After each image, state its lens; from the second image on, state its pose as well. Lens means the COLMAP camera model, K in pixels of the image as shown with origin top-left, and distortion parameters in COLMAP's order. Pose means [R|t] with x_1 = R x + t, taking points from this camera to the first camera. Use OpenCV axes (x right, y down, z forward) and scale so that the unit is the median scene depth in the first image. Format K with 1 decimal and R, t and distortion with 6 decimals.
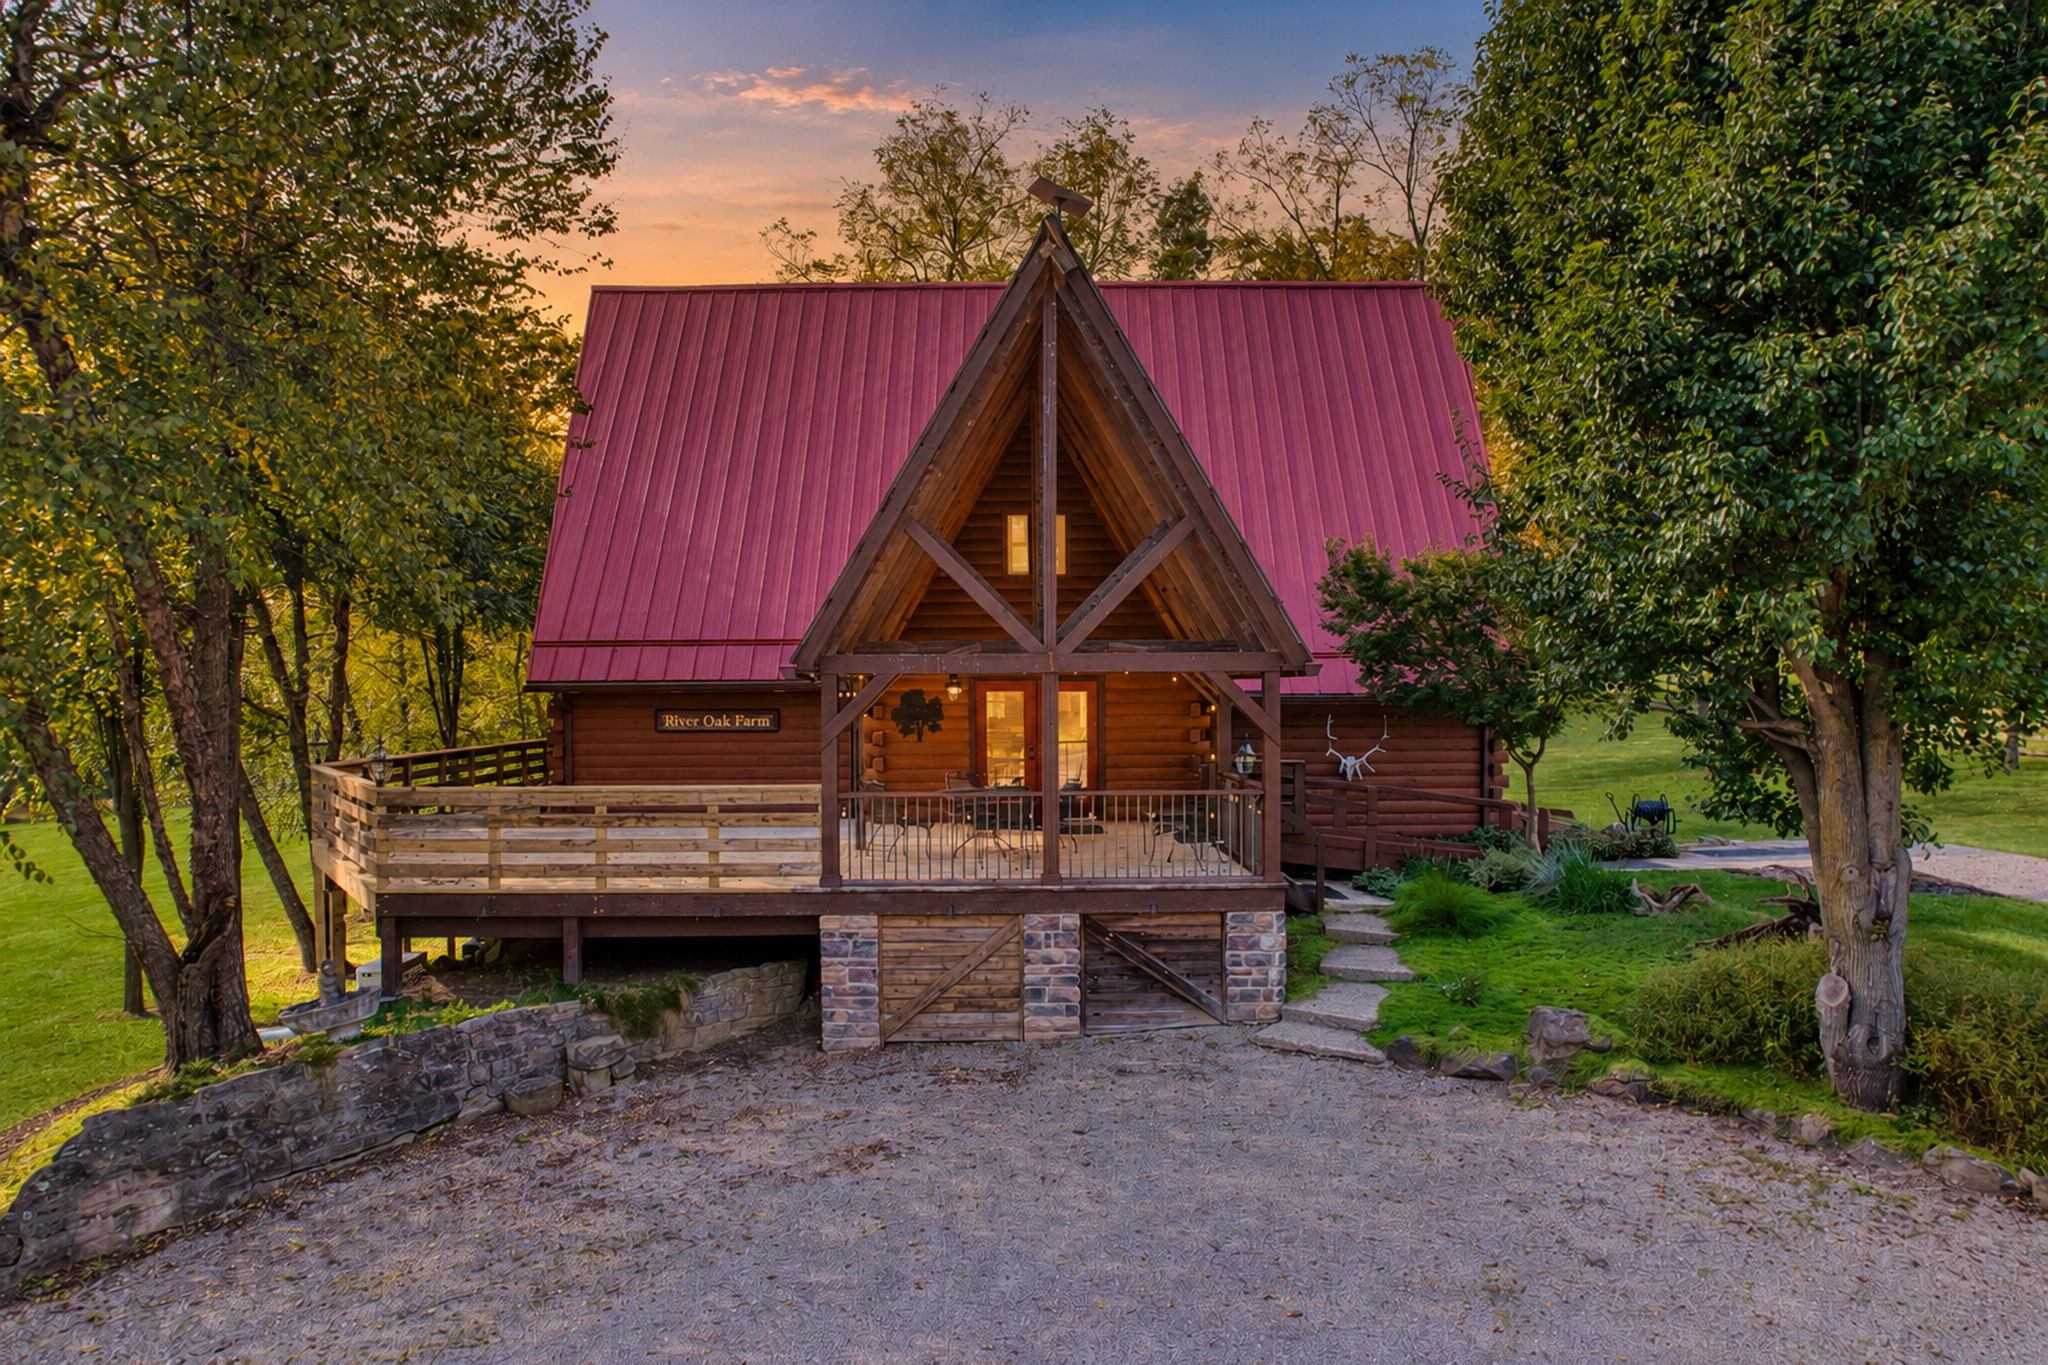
lens RADIAL K [[1284.0, 0, 1024.0], [0, 1284.0, 682.5], [0, 0, 1]] dist [-0.079123, 0.070675]
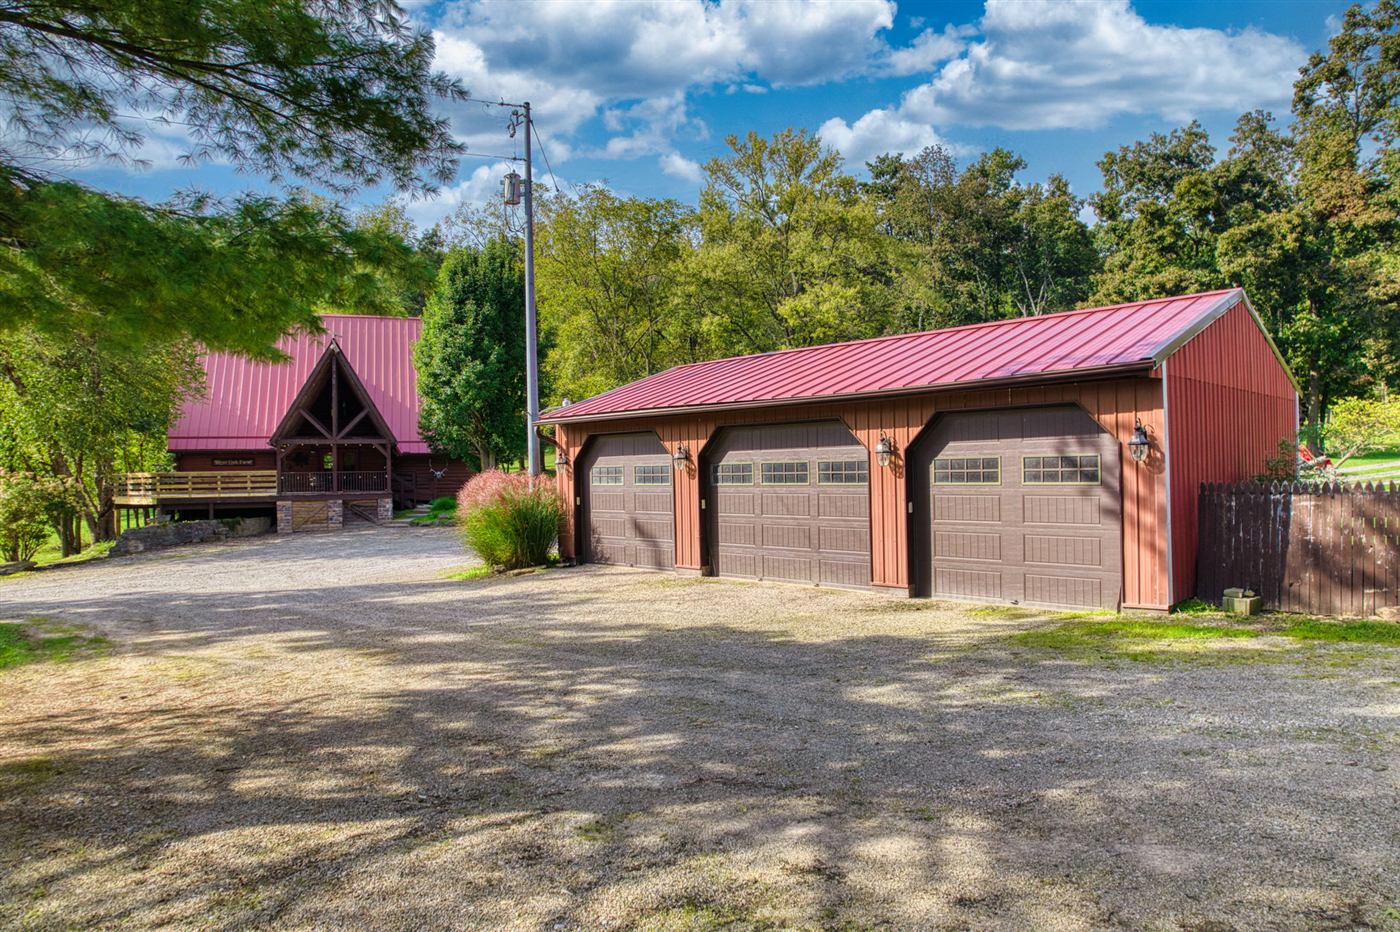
lens RADIAL K [[877.7, 0, 700.0], [0, 877.7, 466.0], [0, 0, 1]] dist [-0.079123, 0.070675]
pose [[0.937974, -0.005927, 0.346654, 0.161132], [0.008034, 0.999957, -0.004641, 0.088847], [-0.346612, 0.007138, 0.937982, -2.150133]]
